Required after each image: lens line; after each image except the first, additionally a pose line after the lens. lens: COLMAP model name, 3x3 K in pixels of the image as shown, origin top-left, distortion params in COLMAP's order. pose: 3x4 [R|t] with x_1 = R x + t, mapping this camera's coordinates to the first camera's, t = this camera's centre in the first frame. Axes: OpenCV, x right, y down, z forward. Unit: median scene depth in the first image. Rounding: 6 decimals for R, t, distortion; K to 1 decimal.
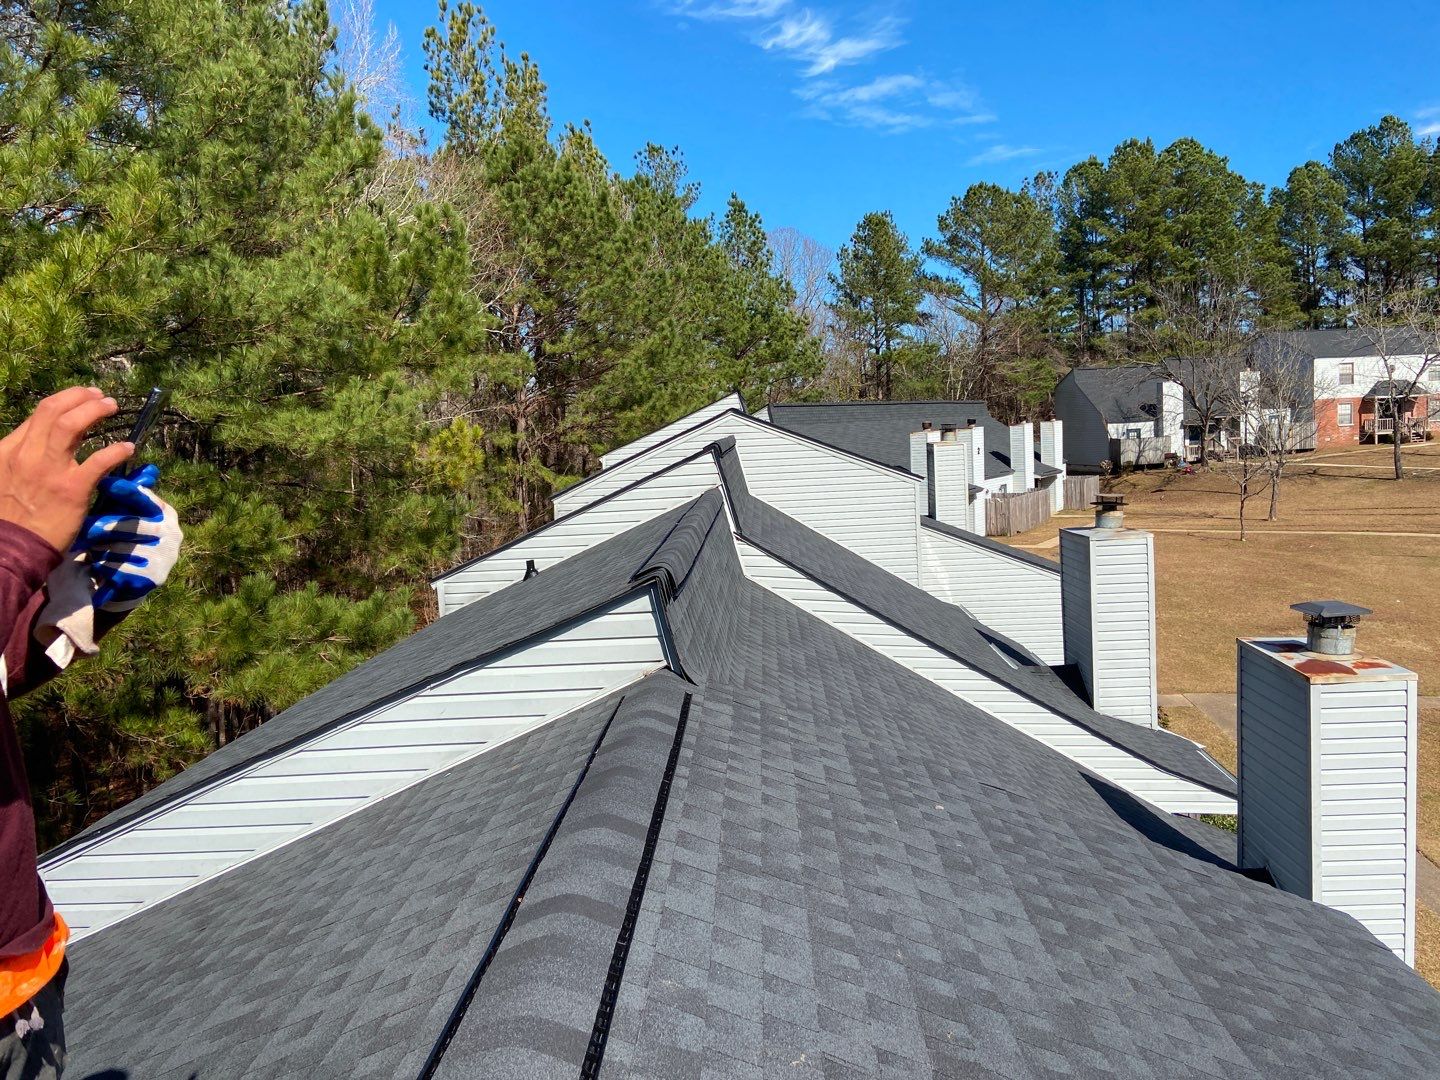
lens RADIAL K [[1076.1, 0, 728.7], [0, 1076.1, 525.7], [0, 0, 1]] dist [0.118636, -0.143398]
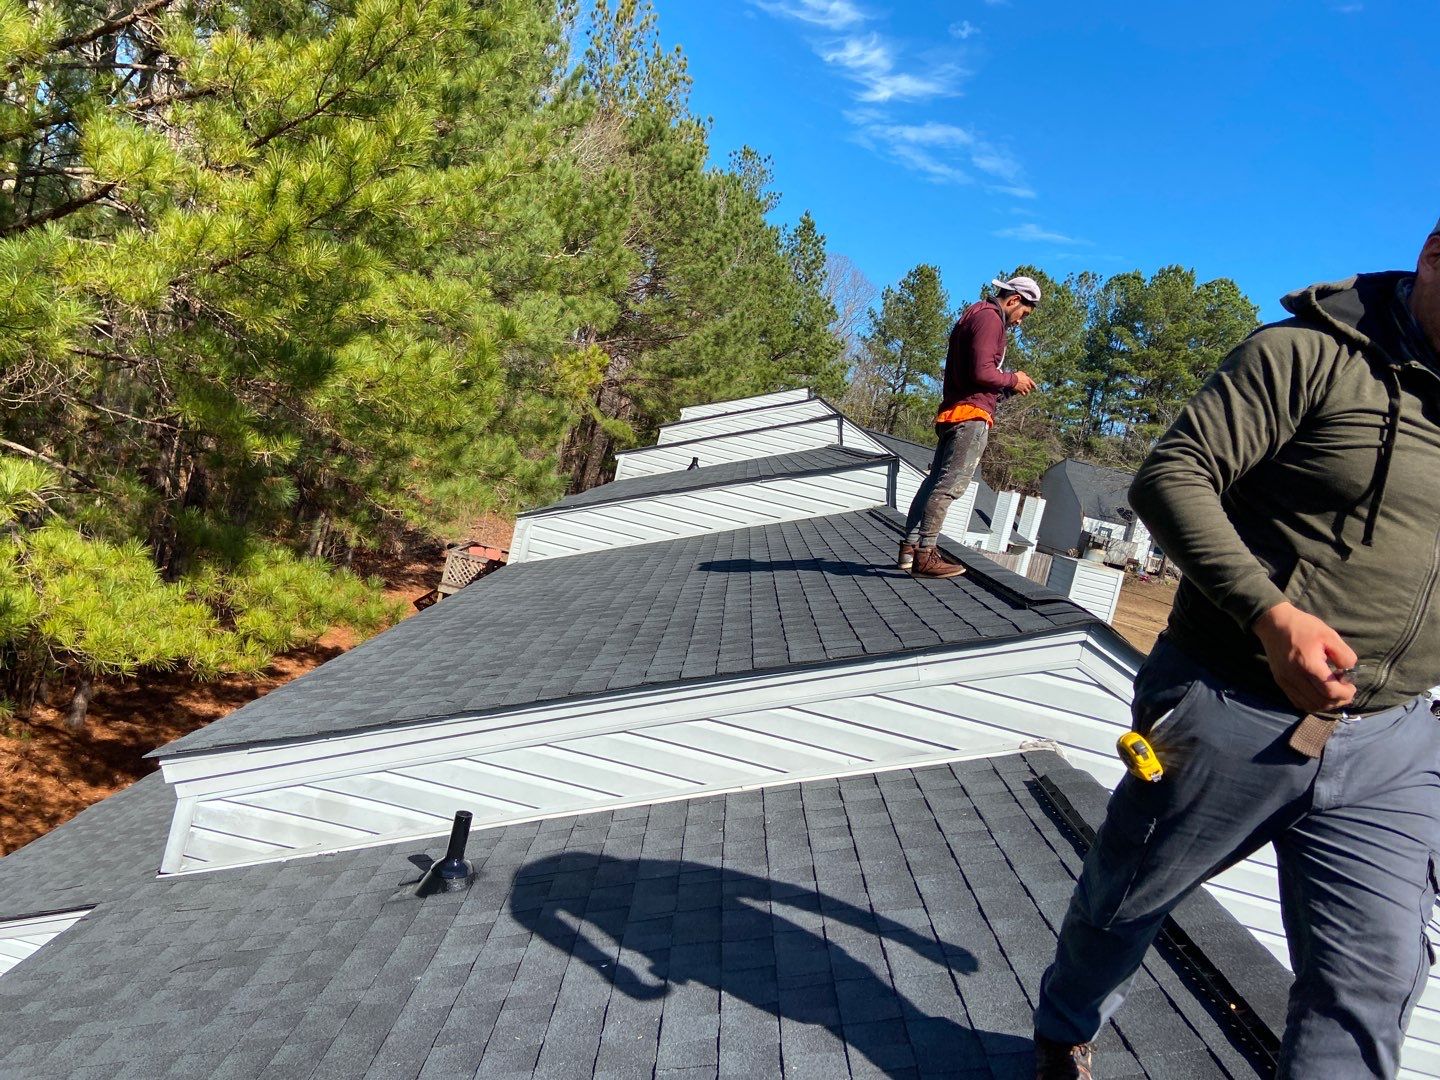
lens RADIAL K [[1076.1, 0, 691.7], [0, 1076.1, 513.3], [0, 0, 1]] dist [0.118636, -0.143398]
pose [[0.961062, 0.276272, 0.005886, -0.044962], [-0.276221, 0.961059, -0.008250, 0.029188], [-0.007936, 0.006303, 0.999949, -0.099930]]
